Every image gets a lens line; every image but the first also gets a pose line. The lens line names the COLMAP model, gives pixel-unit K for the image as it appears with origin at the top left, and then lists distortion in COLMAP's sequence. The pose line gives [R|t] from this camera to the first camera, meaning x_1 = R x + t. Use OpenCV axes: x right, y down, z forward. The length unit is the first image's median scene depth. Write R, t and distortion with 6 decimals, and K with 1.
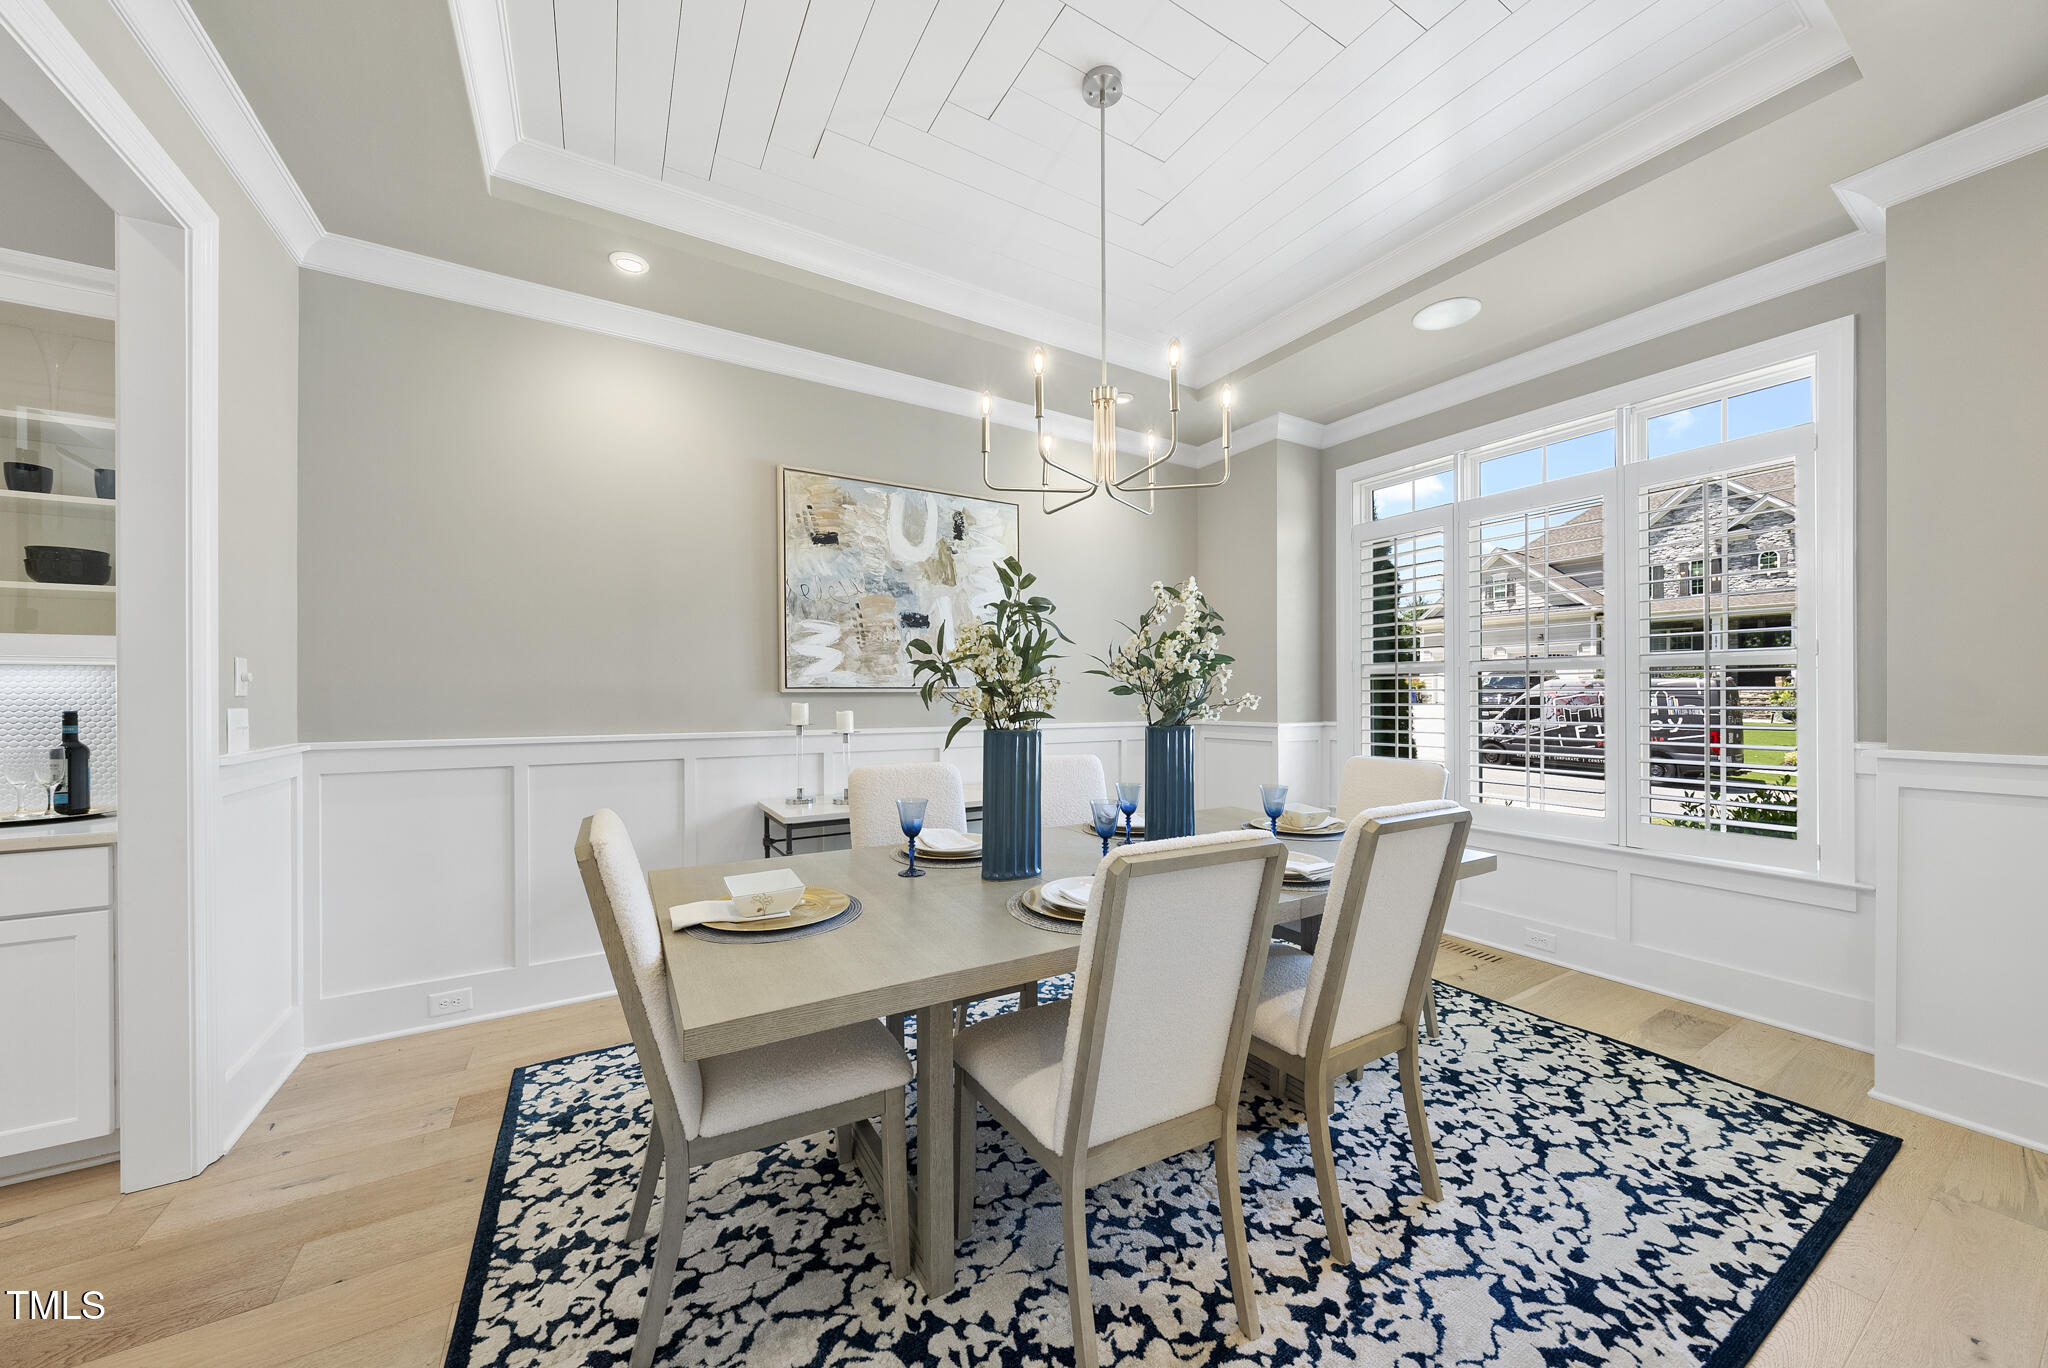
lens RADIAL K [[701.5, 0, 1027.7], [0, 701.5, 691.2], [0, 0, 1]] dist [-0.005082, 0.001566]
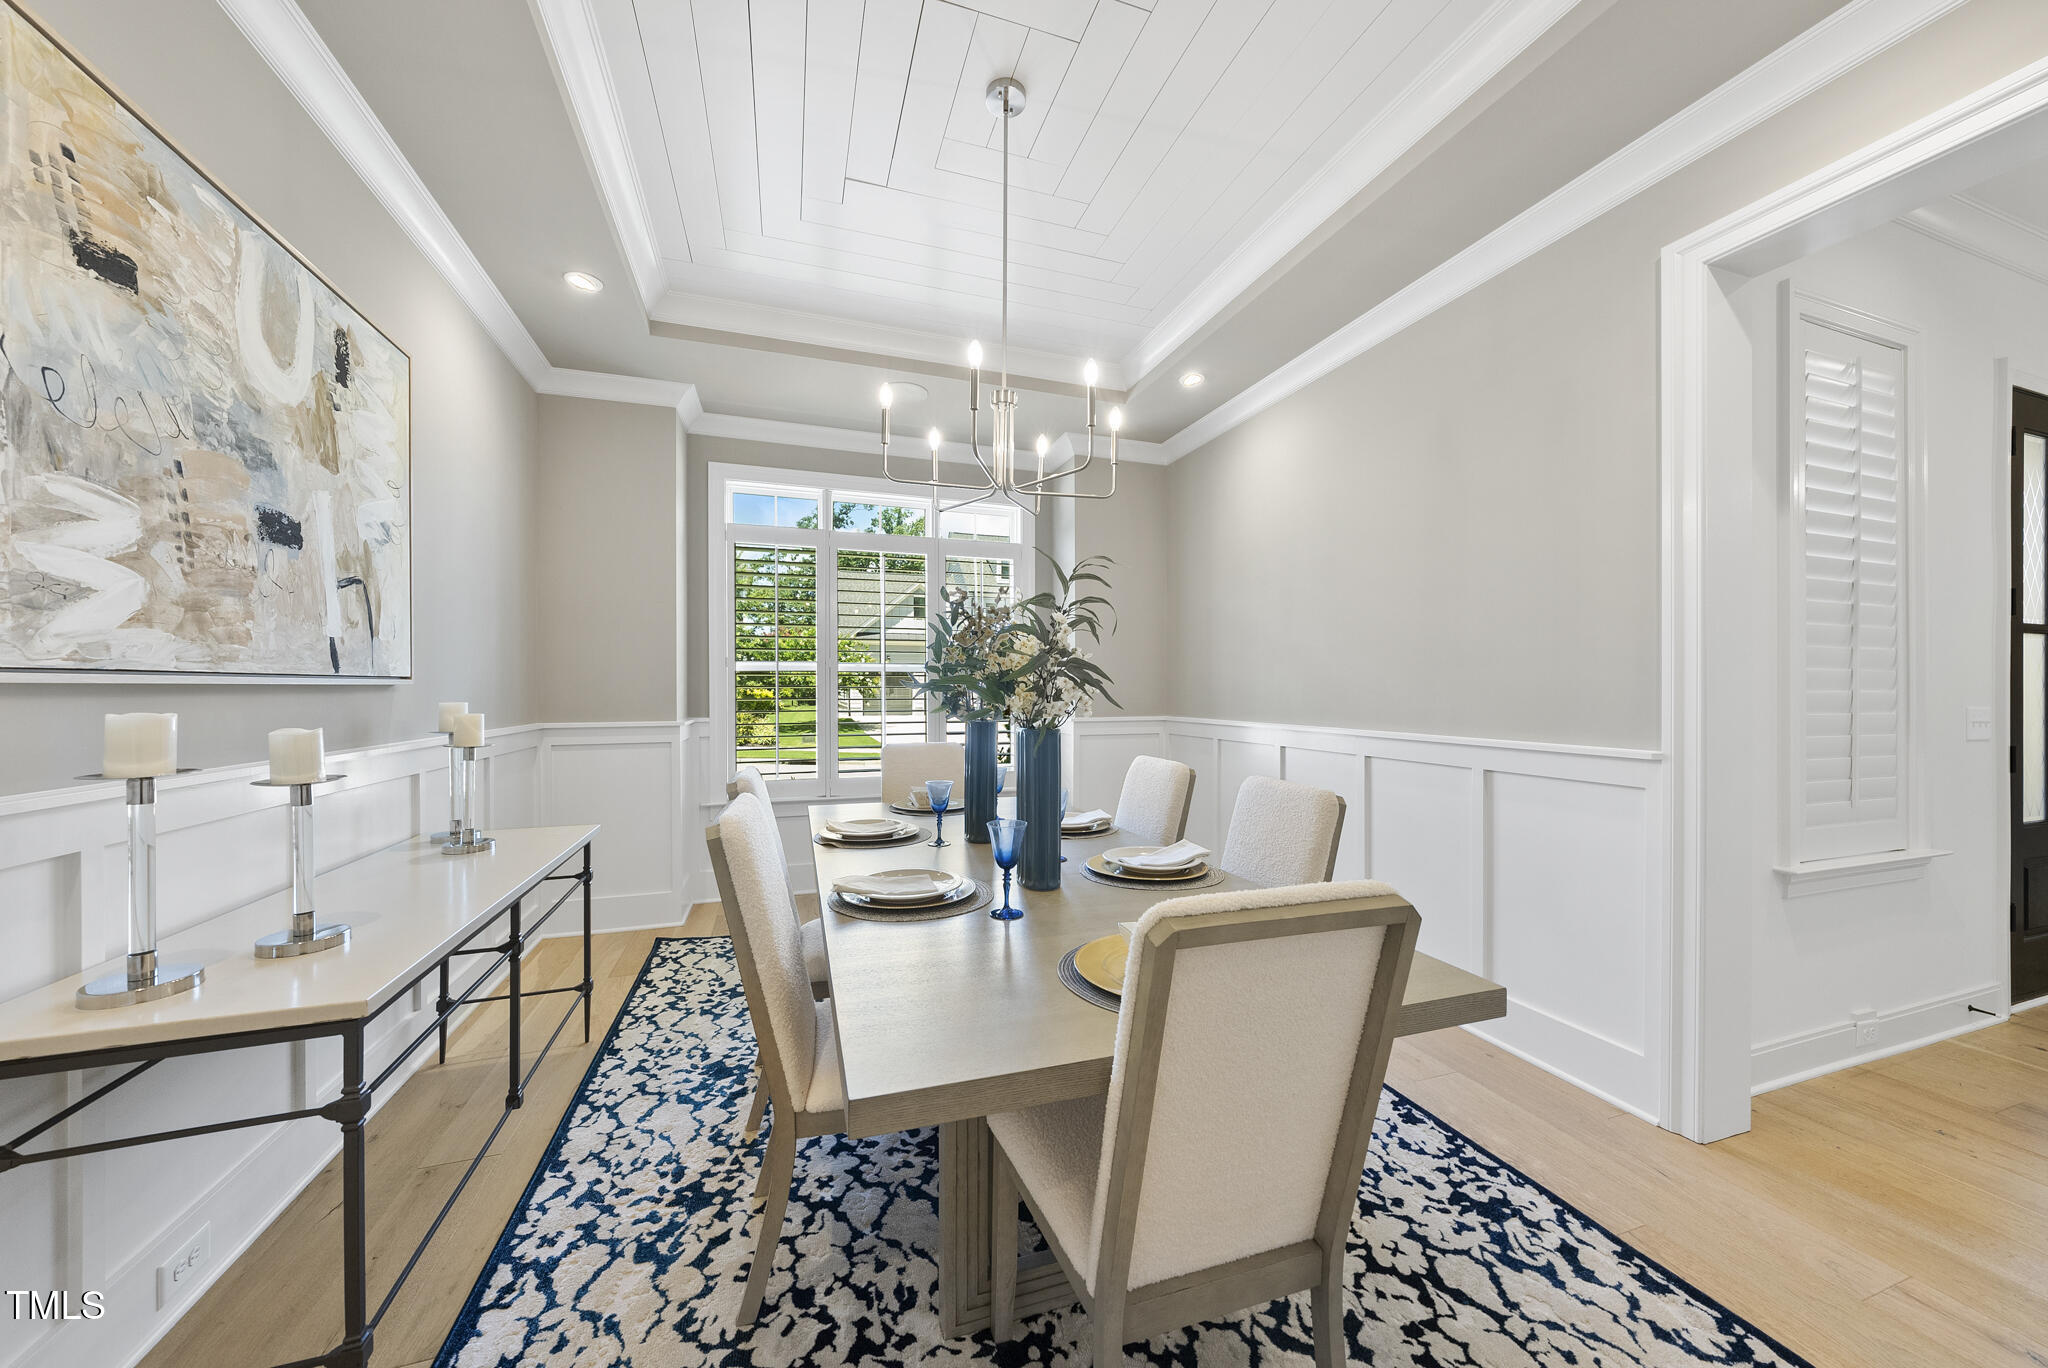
lens RADIAL K [[696.5, 0, 1024.0], [0, 696.5, 684.0], [0, 0, 1]] dist [-0.001044, -0.000081]
pose [[0.226473, 0.009467, 0.973971, -0.475220], [-0.006247, 0.999946, -0.008267, 0.001563], [-0.973997, -0.004212, 0.226520, 0.403784]]
